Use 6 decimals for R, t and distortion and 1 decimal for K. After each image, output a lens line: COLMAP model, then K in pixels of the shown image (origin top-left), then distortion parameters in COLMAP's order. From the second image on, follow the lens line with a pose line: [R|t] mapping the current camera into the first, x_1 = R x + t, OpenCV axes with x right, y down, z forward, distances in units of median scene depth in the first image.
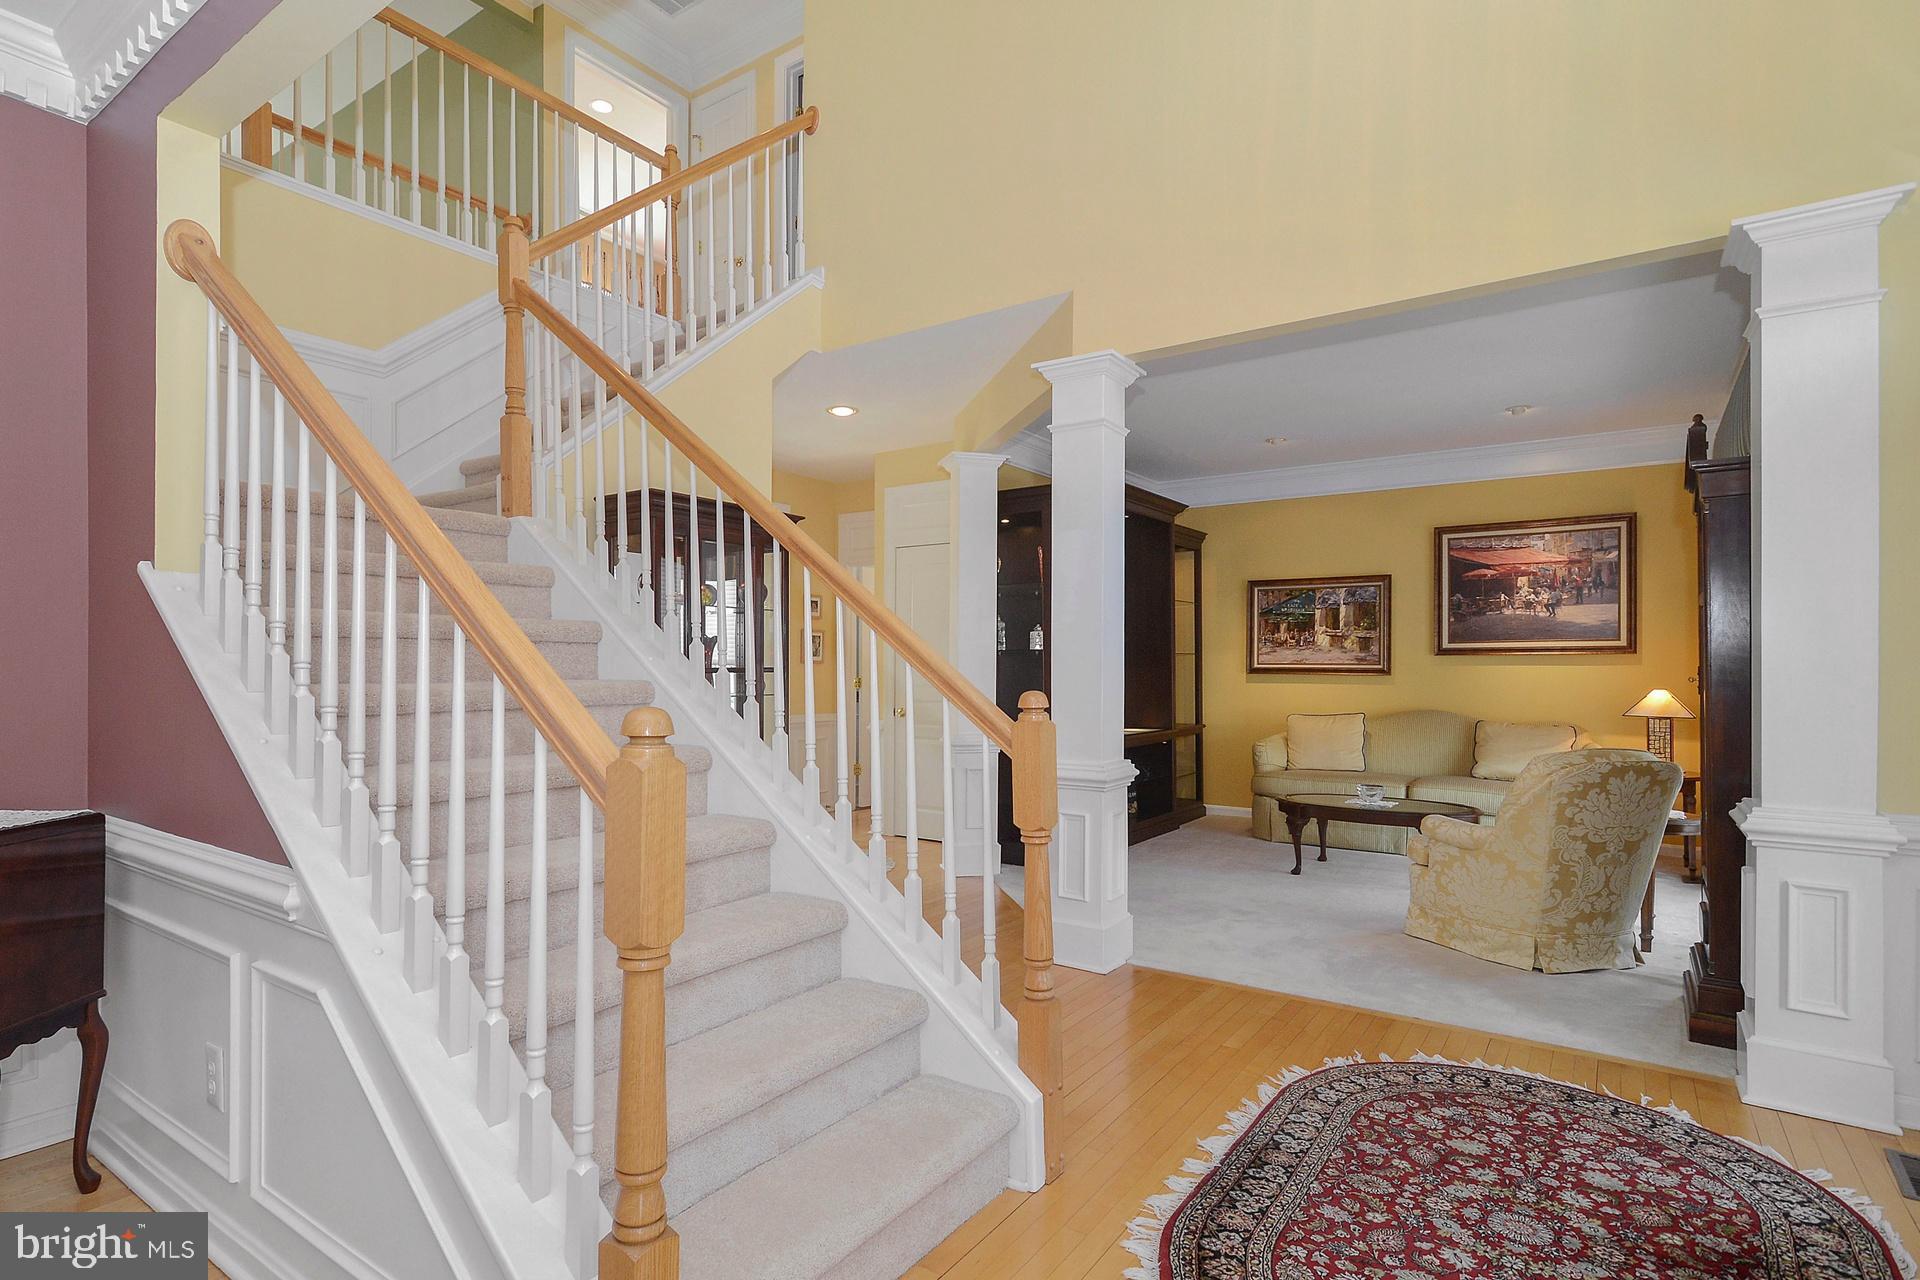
lens RADIAL K [[937.5, 0, 927.8], [0, 937.5, 670.5], [0, 0, 1]] dist [-0.020339, -0.003069]
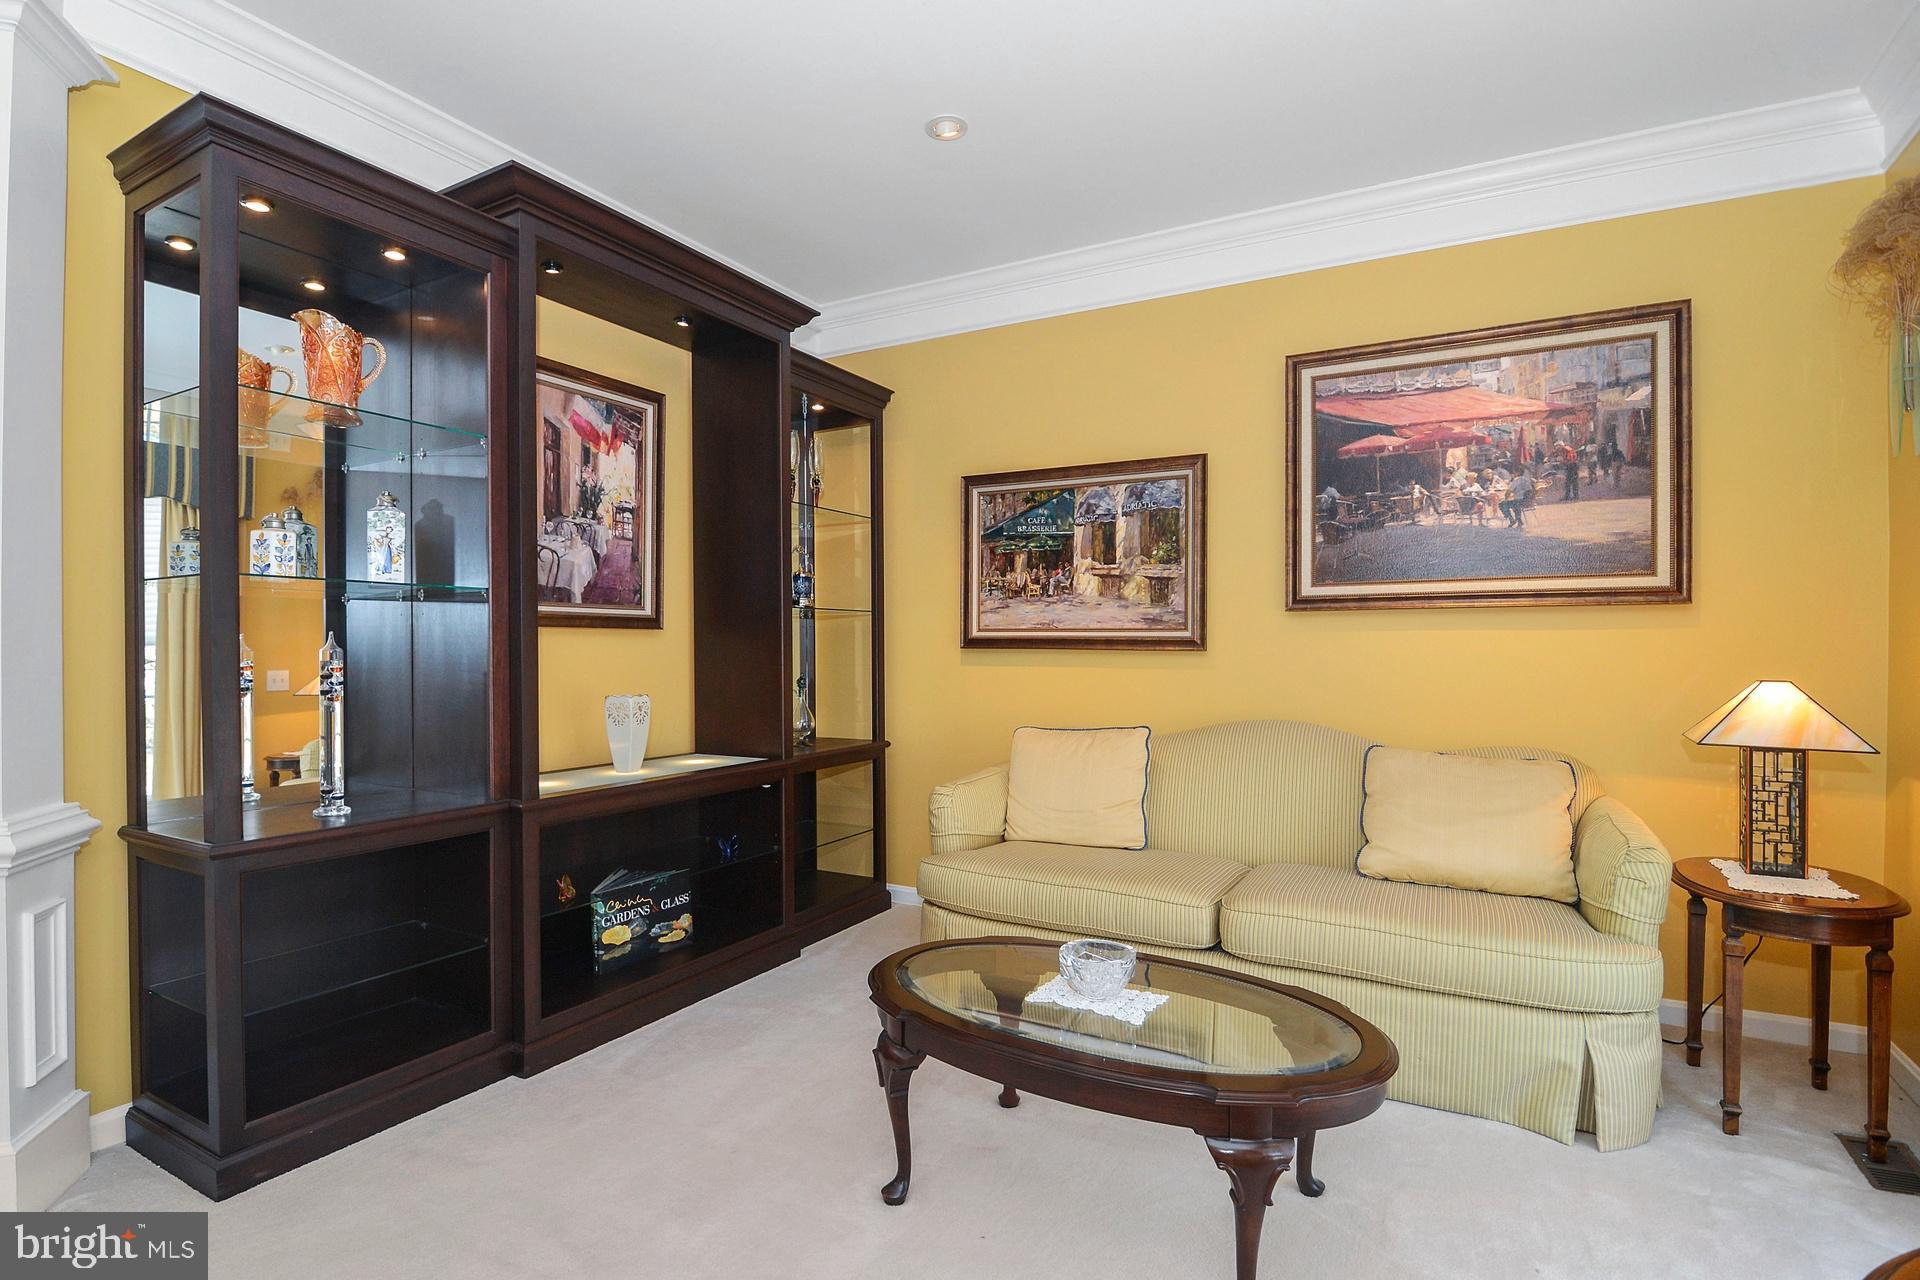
lens RADIAL K [[937.5, 0, 940.6], [0, 937.5, 655.2], [0, 0, 1]] dist [-0.020339, -0.003069]
pose [[0.993163, -0.000414, 0.116735, 0.300787], [-0.000144, 0.999989, 0.004770, 0.005438], [-0.116735, -0.004754, 0.993152, 0.521962]]
